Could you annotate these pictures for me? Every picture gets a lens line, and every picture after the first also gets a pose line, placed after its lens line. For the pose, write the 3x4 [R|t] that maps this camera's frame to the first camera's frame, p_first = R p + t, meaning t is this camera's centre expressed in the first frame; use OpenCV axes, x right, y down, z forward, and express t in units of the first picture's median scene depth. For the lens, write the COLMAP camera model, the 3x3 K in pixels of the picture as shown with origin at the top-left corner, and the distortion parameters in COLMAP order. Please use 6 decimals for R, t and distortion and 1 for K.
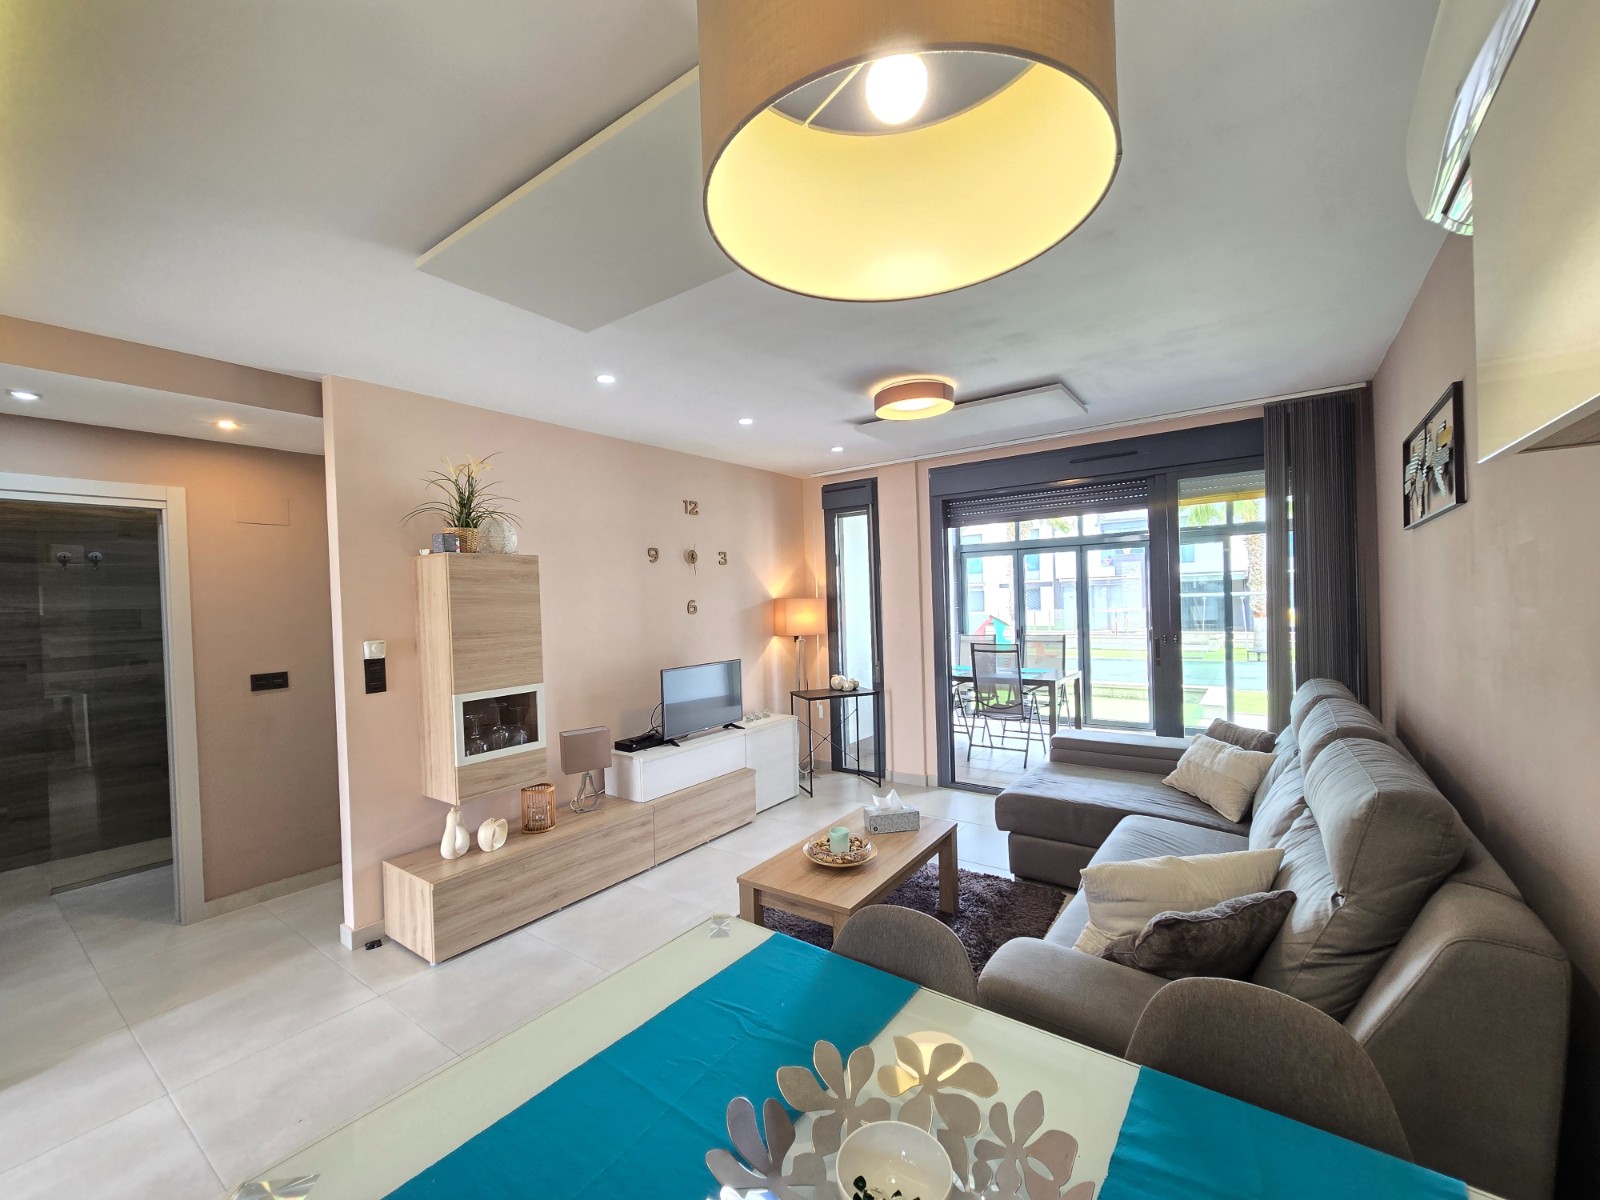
lens RADIAL K [[653.8, 0, 805.0], [0, 653.8, 607.9], [0, 0, 1]] dist [-0.002431, -0.000262]
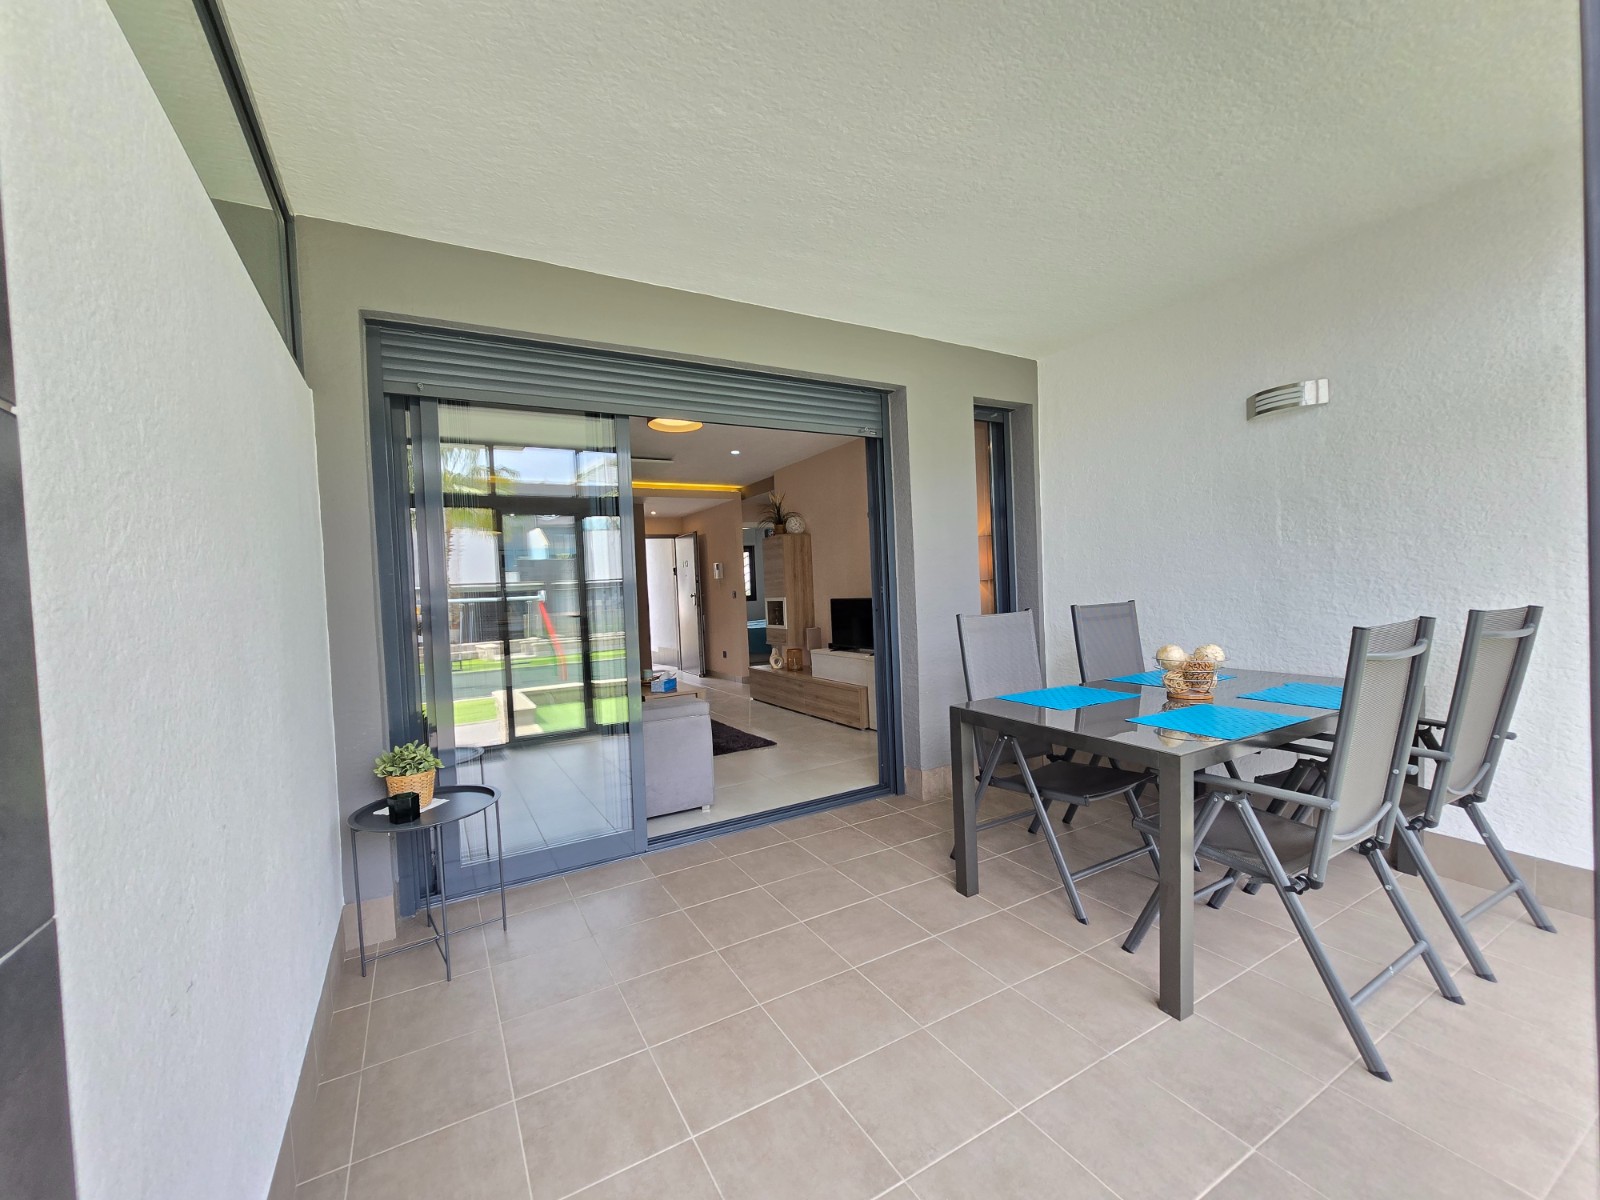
lens RADIAL K [[653.8, 0, 798.6], [0, 653.8, 607.0], [0, 0, 1]] dist [-0.002431, -0.000262]
pose [[-0.423116, 0.076091, -0.902875, 1.076126], [0.047769, 0.996955, 0.061633, 0.016473], [0.904815, -0.017052, -0.425463, 1.445988]]
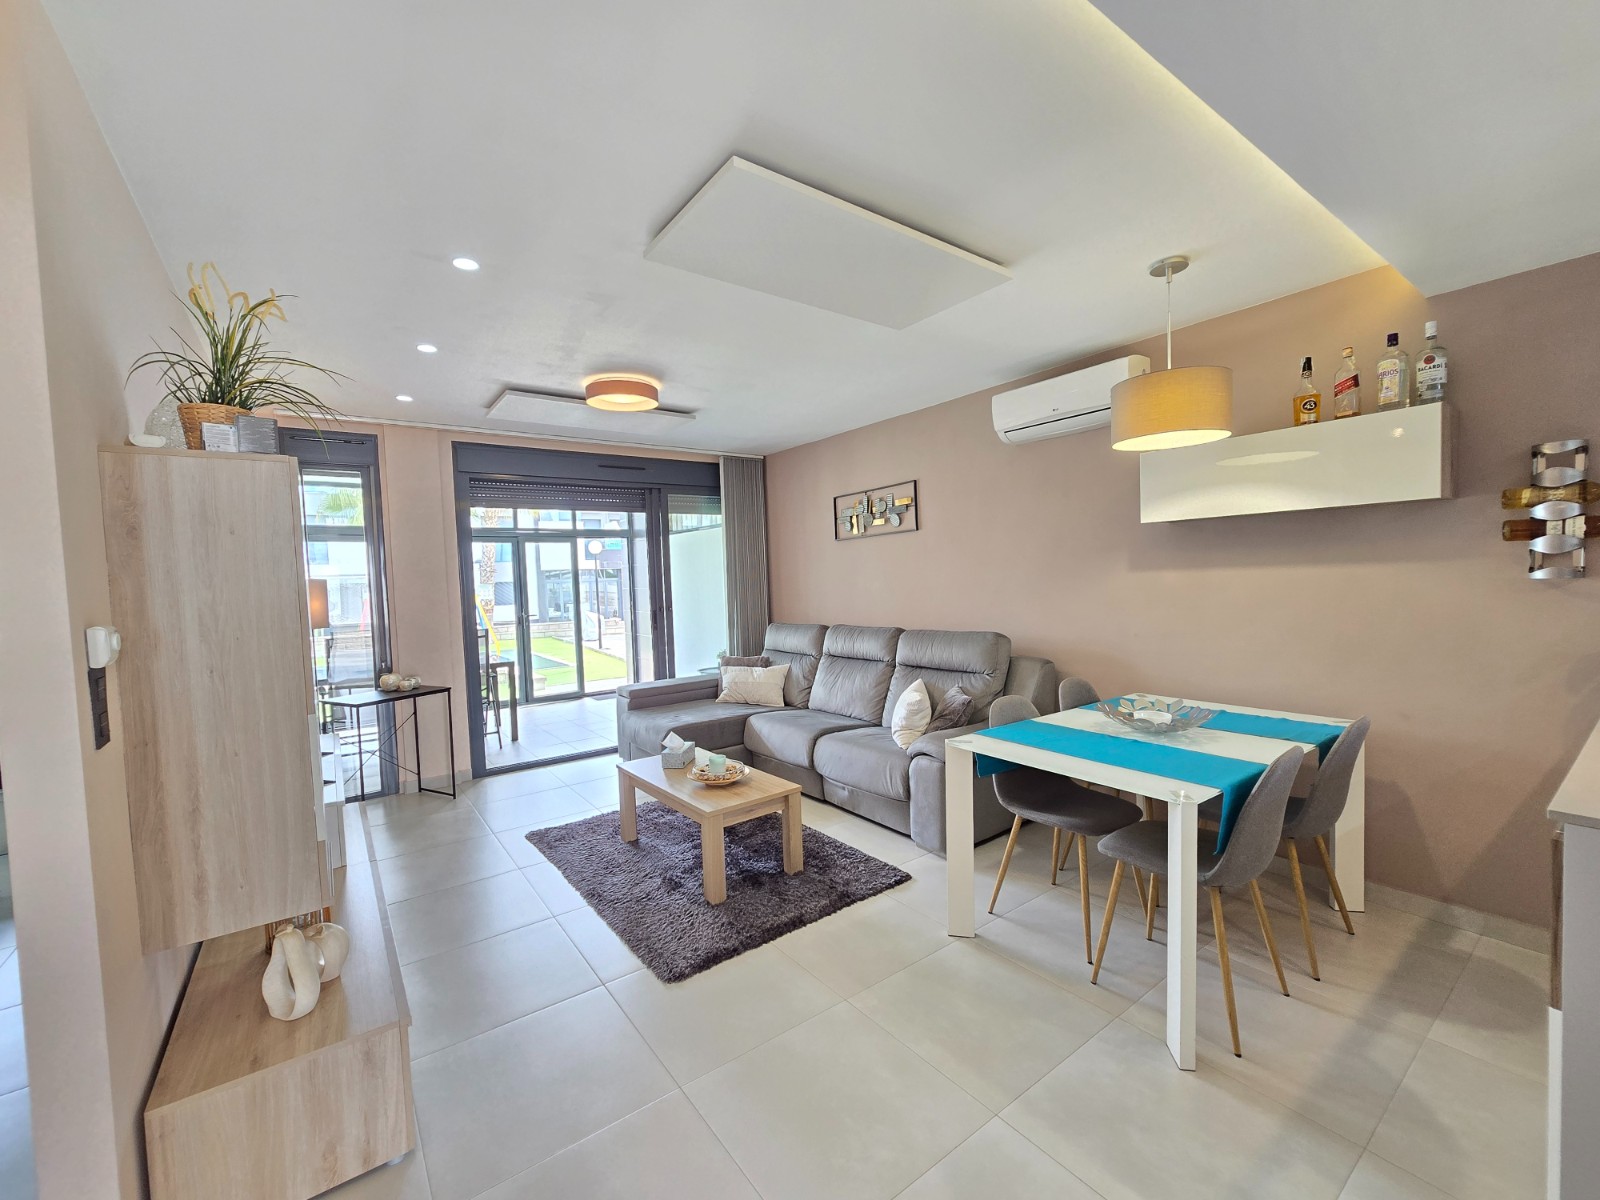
lens RADIAL K [[653.8, 0, 803.8], [0, 653.8, 605.4], [0, 0, 1]] dist [-0.002431, -0.000262]
pose [[0.311625, -0.022767, 0.949933, -0.615977], [0.037612, 0.999225, 0.011610, 0.030077], [-0.949461, 0.032111, 0.312239, 0.295593]]
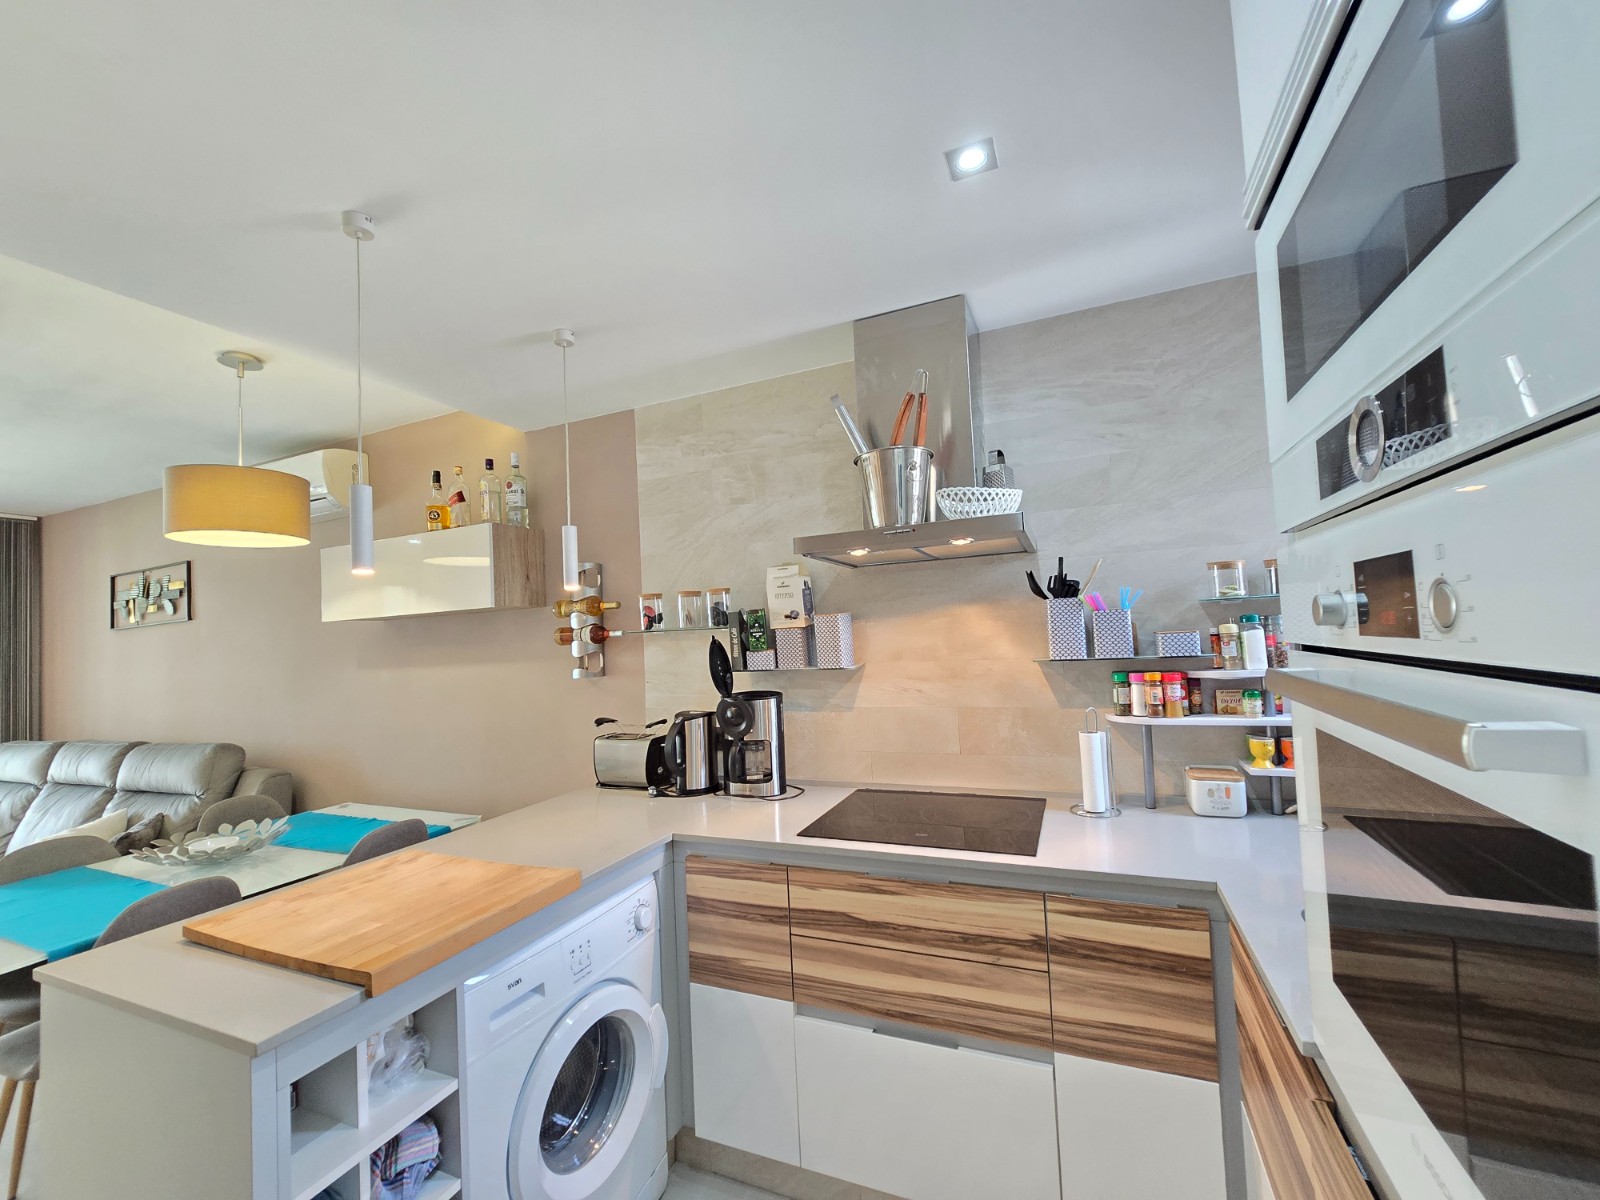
lens RADIAL K [[653.8, 0, 802.9], [0, 653.8, 607.0], [0, 0, 1]] dist [-0.002431, -0.000262]
pose [[-0.205843, 0.088787, 0.974549, -0.581456], [0.065743, 0.994880, -0.076753, 0.031583], [-0.976374, 0.048271, -0.210626, -0.170164]]
